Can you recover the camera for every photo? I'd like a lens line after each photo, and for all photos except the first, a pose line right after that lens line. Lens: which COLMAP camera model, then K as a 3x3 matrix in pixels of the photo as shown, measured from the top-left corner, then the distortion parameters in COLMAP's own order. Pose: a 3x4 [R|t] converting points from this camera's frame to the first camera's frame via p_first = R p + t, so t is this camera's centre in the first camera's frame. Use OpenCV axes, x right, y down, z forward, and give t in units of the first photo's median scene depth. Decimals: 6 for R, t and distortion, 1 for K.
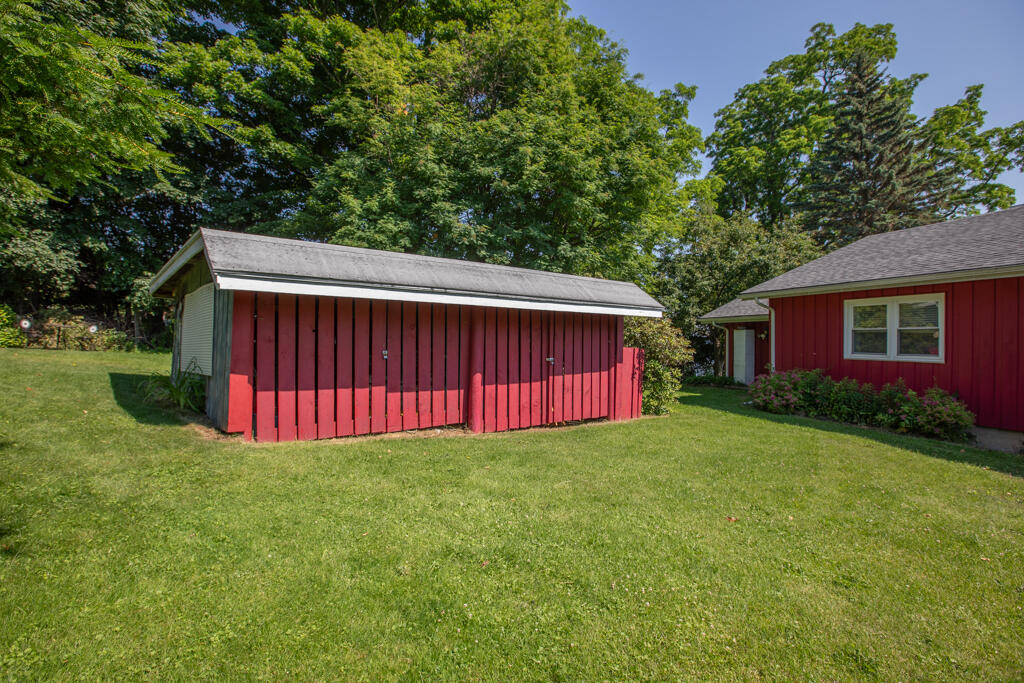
lens RADIAL K [[476.0, 0, 511.7], [0, 476.0, 332.5], [0, 0, 1]] dist [-0.044504, 0.019972]
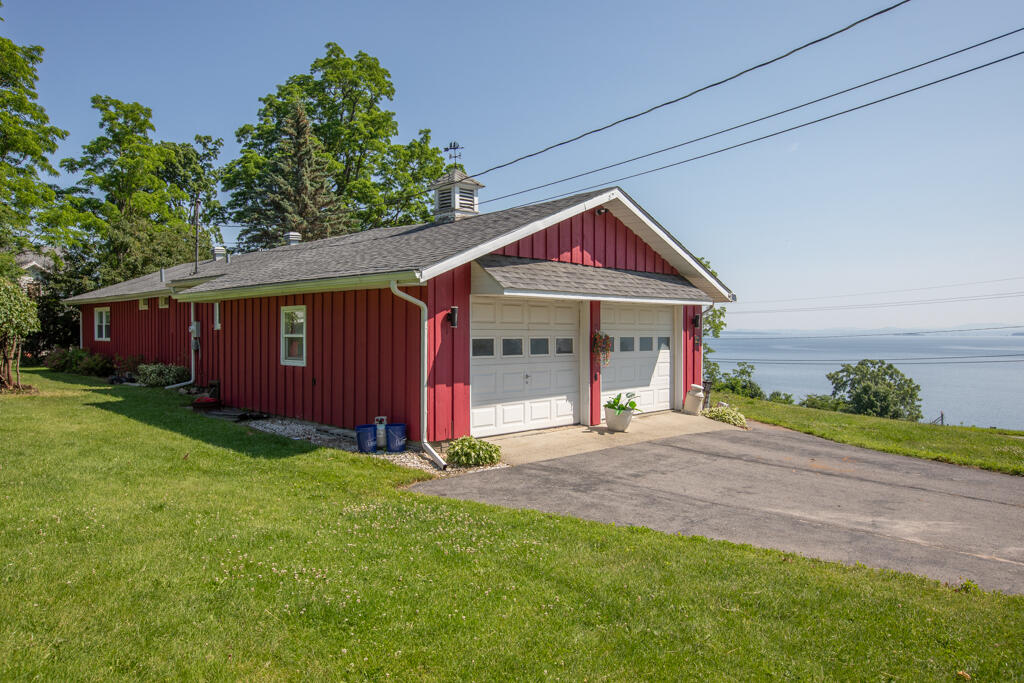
lens RADIAL K [[698.7, 0, 512.0], [0, 698.7, 341.5], [0, 0, 1]] dist [-0.024824, 0.056852]
pose [[0.885989, -0.005656, 0.463671, 0.864821], [-0.005873, 0.999709, 0.023416, -0.013619], [-0.463668, -0.023470, 0.885698, -2.073017]]
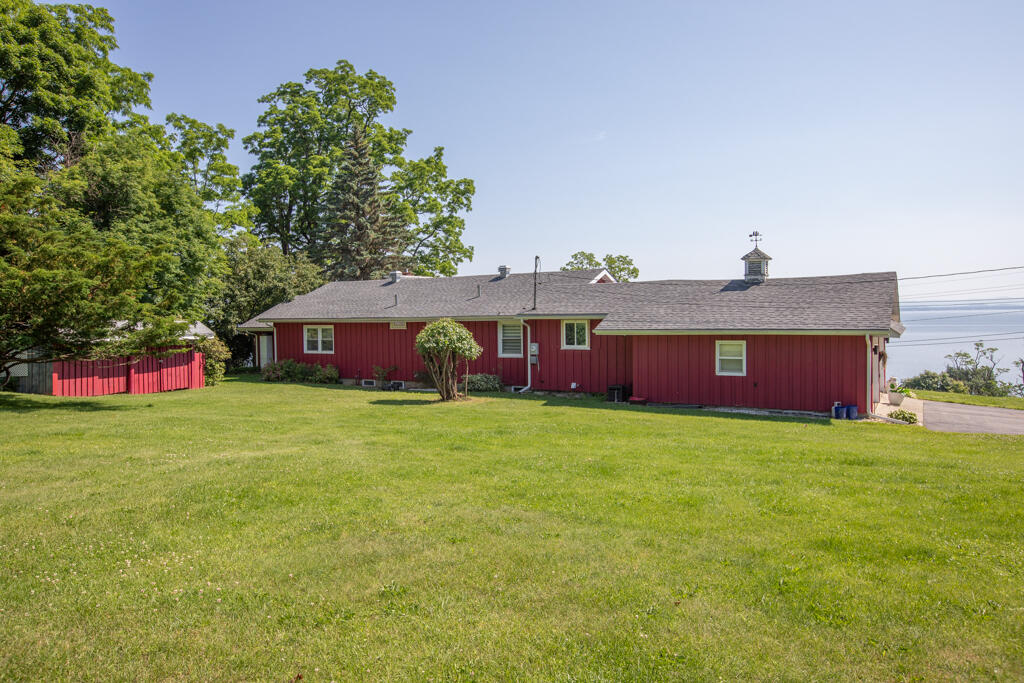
lens RADIAL K [[713.4, 0, 512.0], [0, 713.4, 341.5], [0, 0, 1]] dist [-0.006835, -0.000036]
pose [[0.751233, -0.037034, 0.658997, -0.685233], [0.007395, 0.998834, 0.047701, -0.139920], [-0.659995, -0.030961, 0.750631, -1.986254]]
